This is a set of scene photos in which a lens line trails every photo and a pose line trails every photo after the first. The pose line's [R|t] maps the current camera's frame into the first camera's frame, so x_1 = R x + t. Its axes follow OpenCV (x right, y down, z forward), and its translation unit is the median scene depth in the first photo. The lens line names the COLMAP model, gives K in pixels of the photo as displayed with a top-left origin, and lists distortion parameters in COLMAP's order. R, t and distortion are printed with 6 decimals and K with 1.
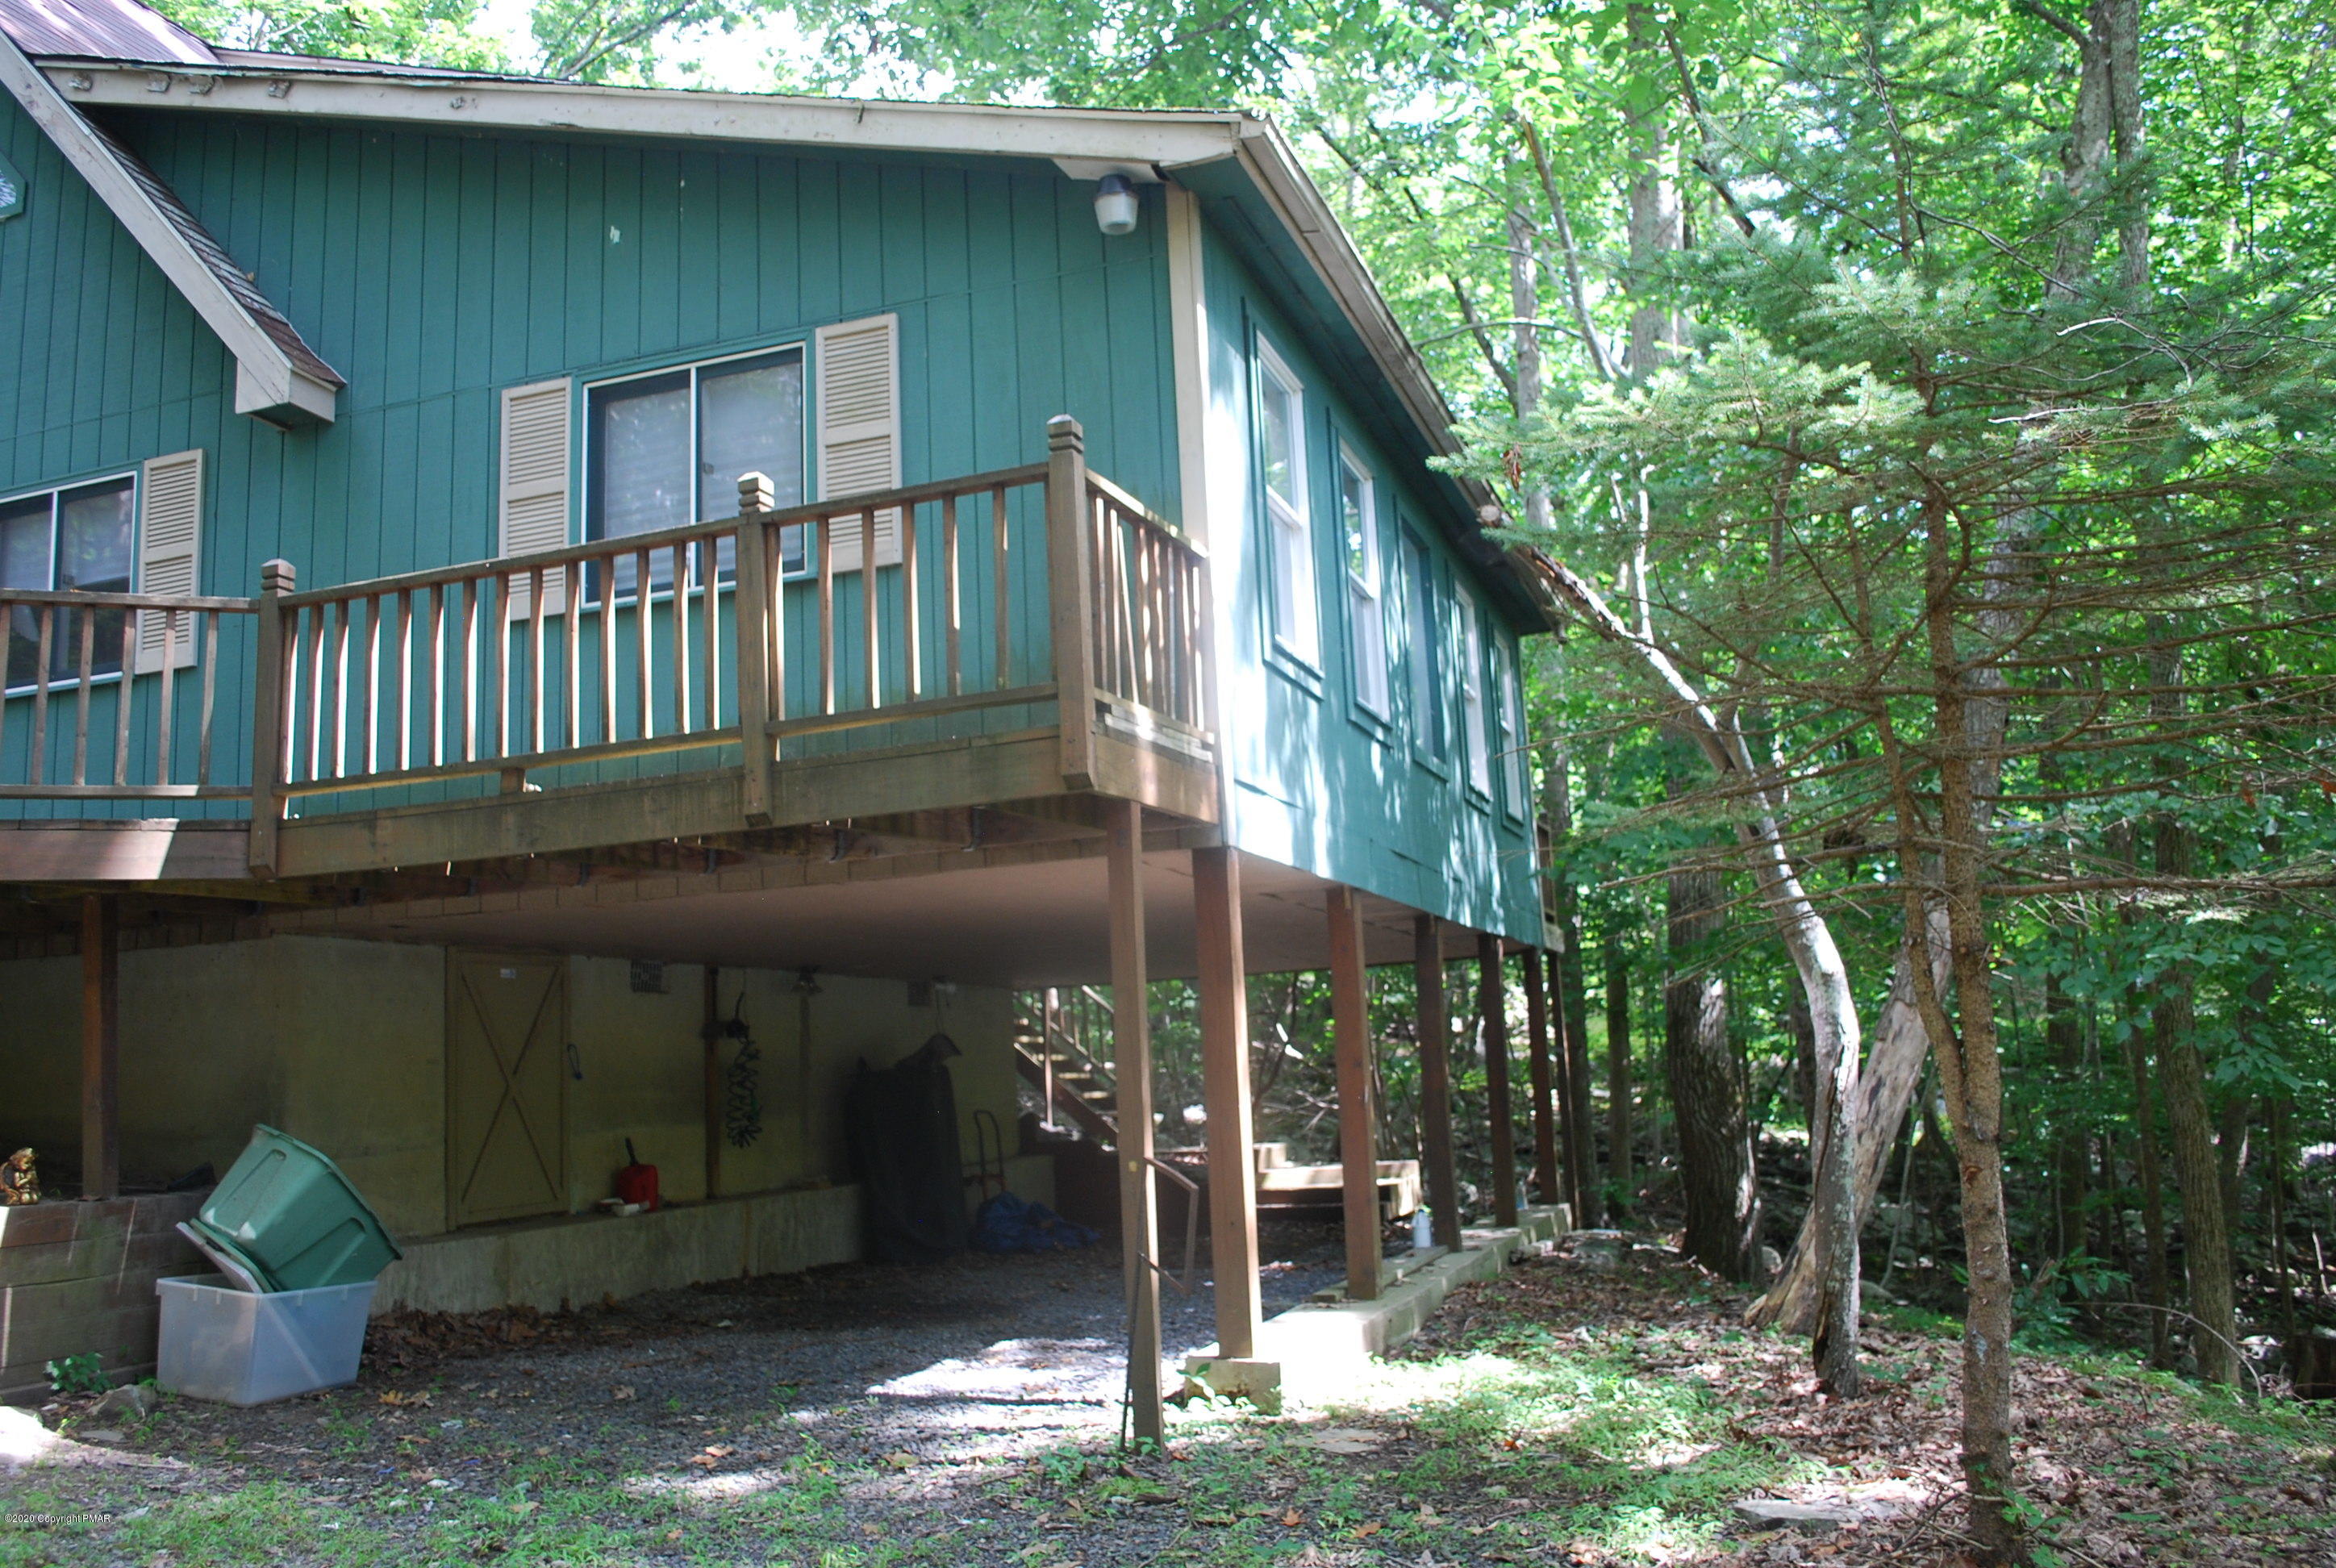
lens RADIAL K [[1909.4, 0, 1169.0], [0, 1909.4, 776.0], [0, 0, 1]] dist [-0.079115, 0.009708]
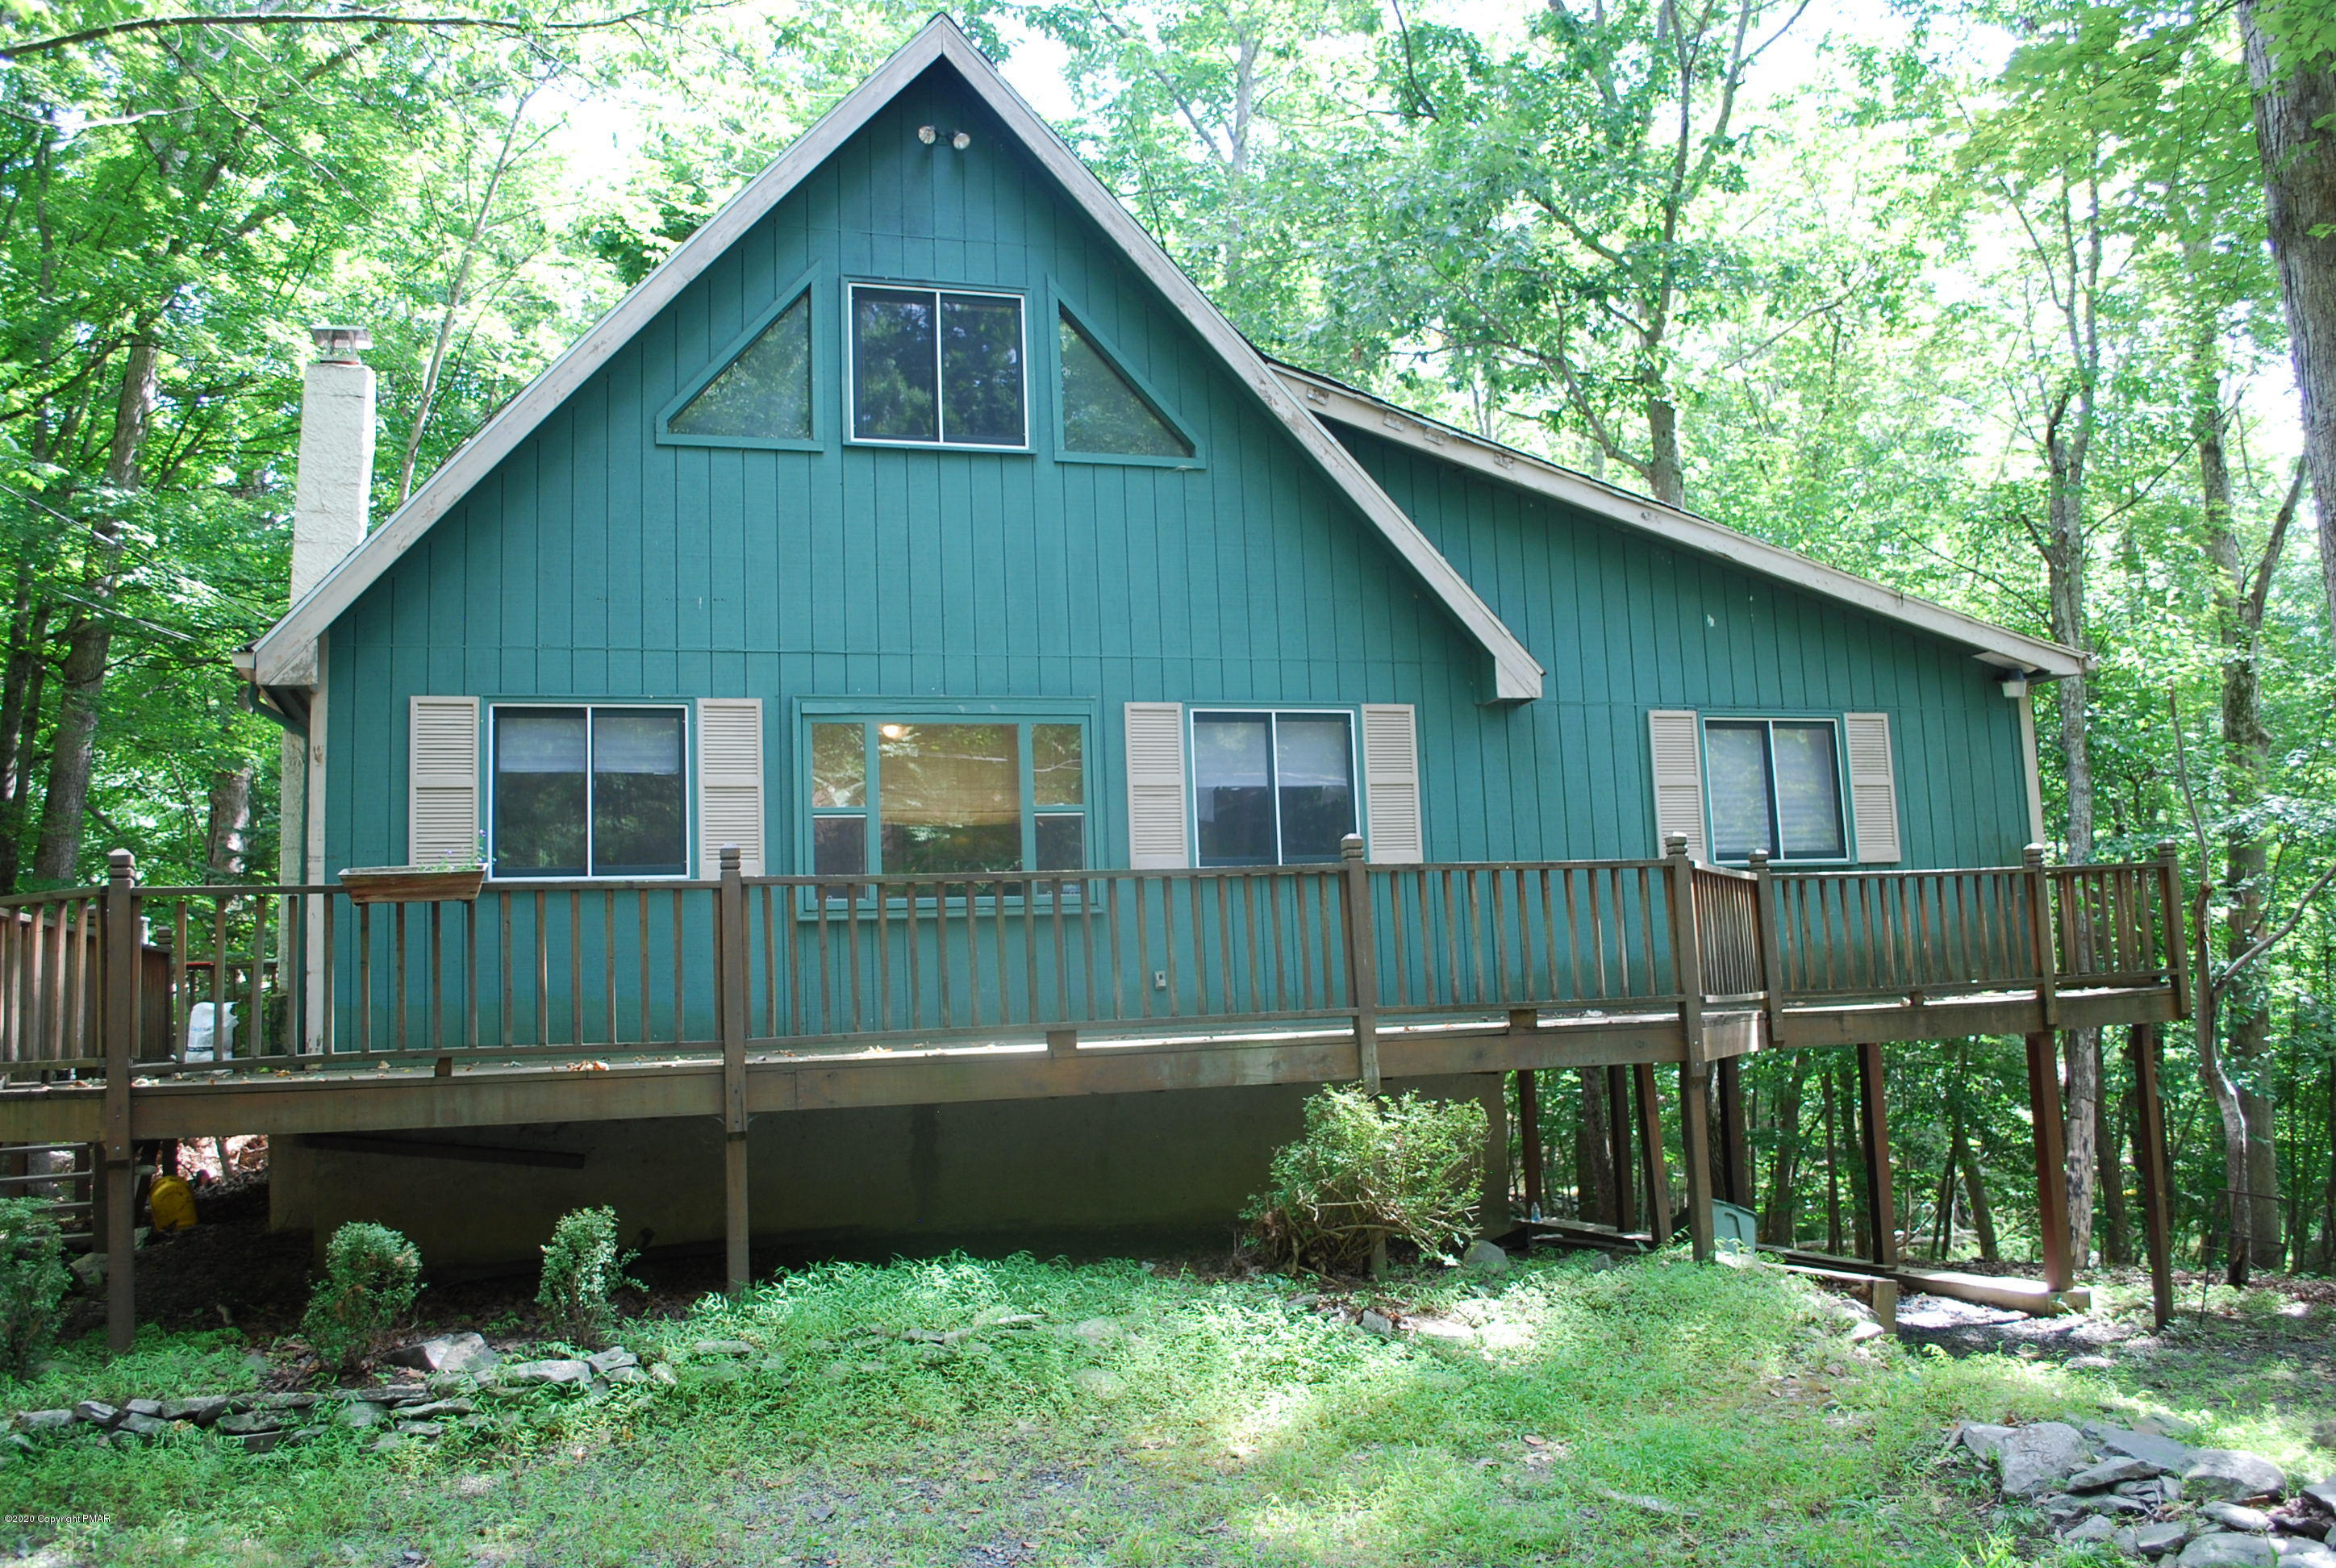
lens RADIAL K [[2008.9, 0, 1168.0], [0, 2008.9, 781.9], [0, 0, 1]] dist [-0.000878, -0.000213]
pose [[0.801395, 0.079027, 0.592892, -1.847458], [-0.095545, 0.995419, -0.003535, -0.116125], [-0.590455, -0.053815, 0.805274, -0.105162]]
